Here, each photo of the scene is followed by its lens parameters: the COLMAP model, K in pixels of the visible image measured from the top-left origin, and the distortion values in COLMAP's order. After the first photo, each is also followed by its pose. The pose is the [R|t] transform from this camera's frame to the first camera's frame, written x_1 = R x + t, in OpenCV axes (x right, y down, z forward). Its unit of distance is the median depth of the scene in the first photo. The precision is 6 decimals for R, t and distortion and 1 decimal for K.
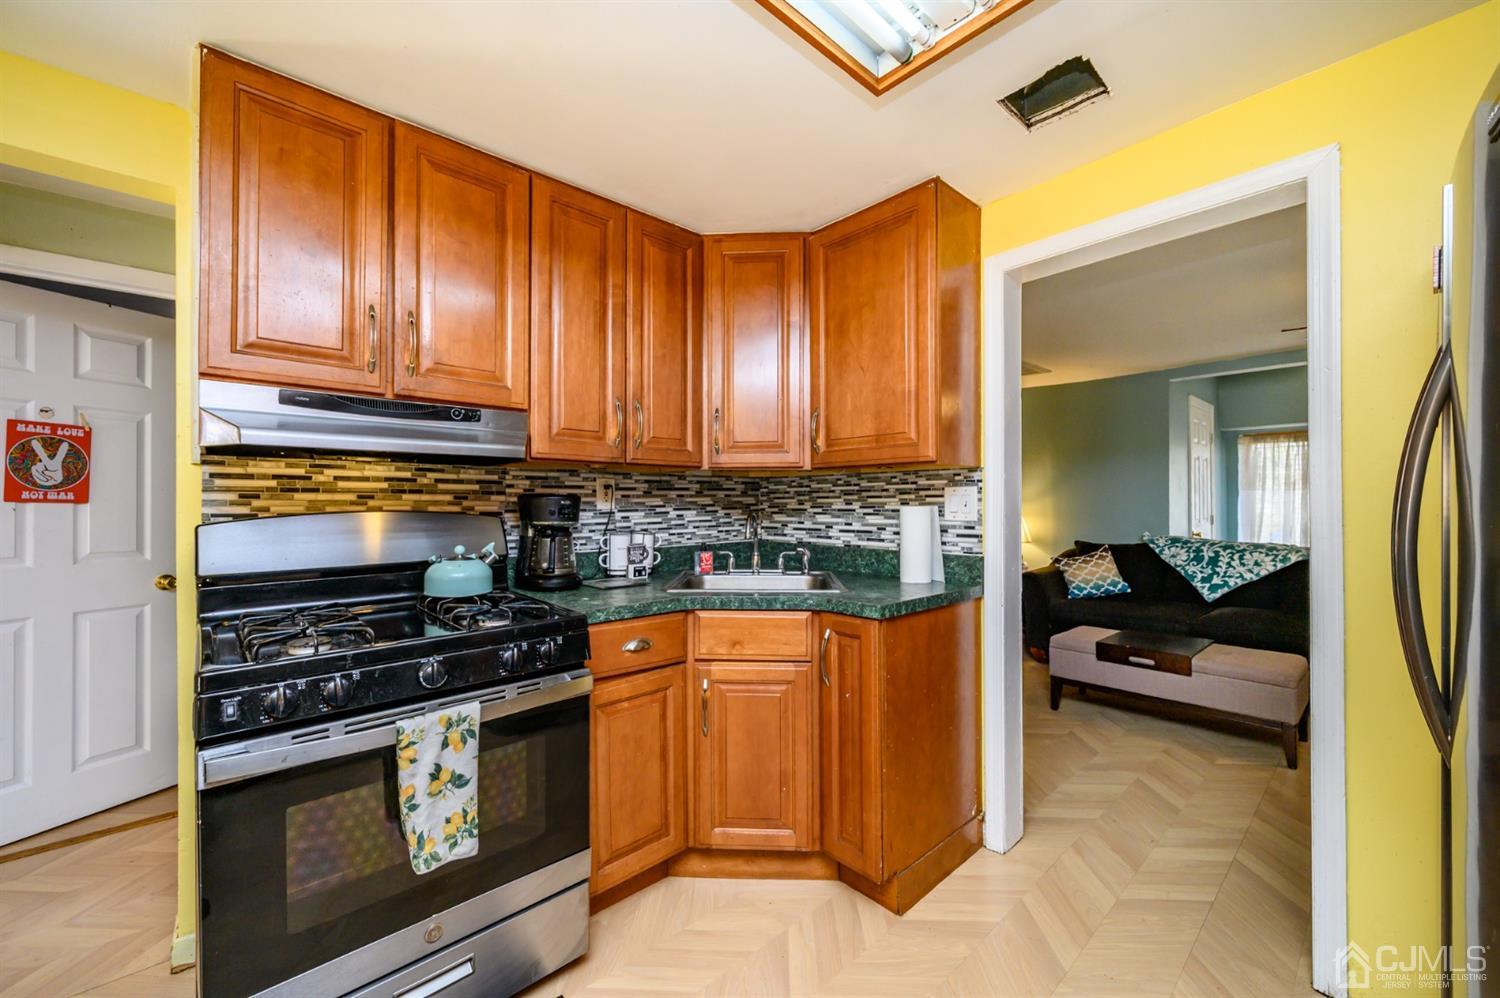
lens RADIAL K [[590.6, 0, 751.6], [0, 590.6, 493.6], [0, 0, 1]] dist [-0.000228, -0.000288]
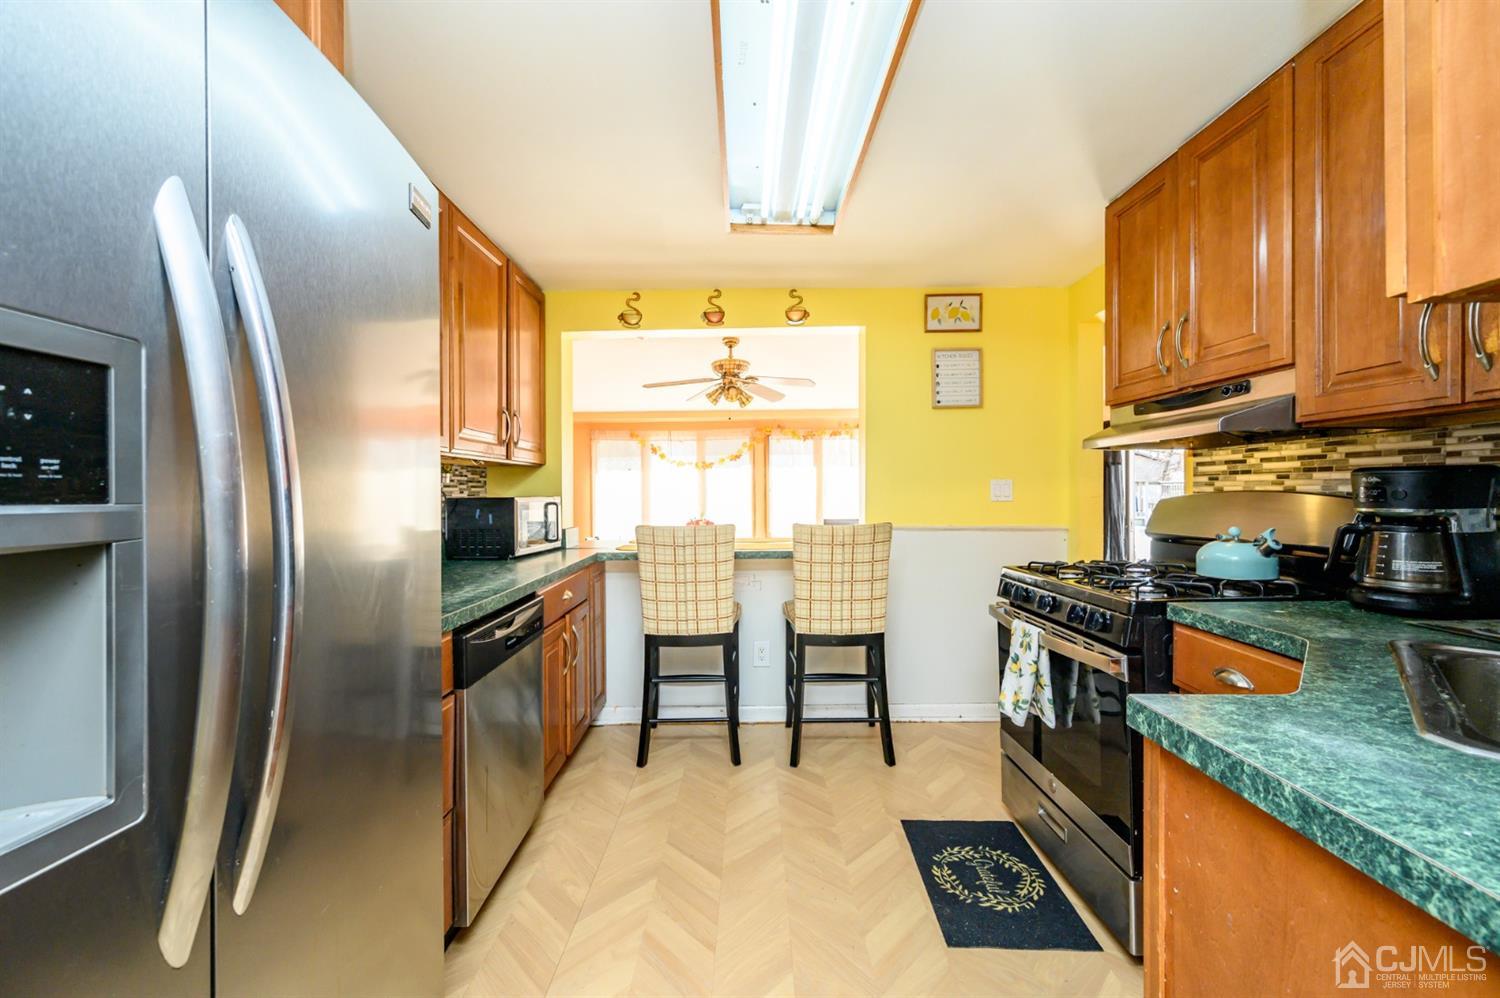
lens RADIAL K [[590.6, 0, 751.6], [0, 590.6, 493.6], [0, 0, 1]] dist [-0.000228, -0.000288]
pose [[-0.667241, 0.011700, -0.744750, 0.717212], [0.025058, 0.999663, -0.006745, 0.018880], [0.744420, -0.023163, -0.667309, 1.012647]]
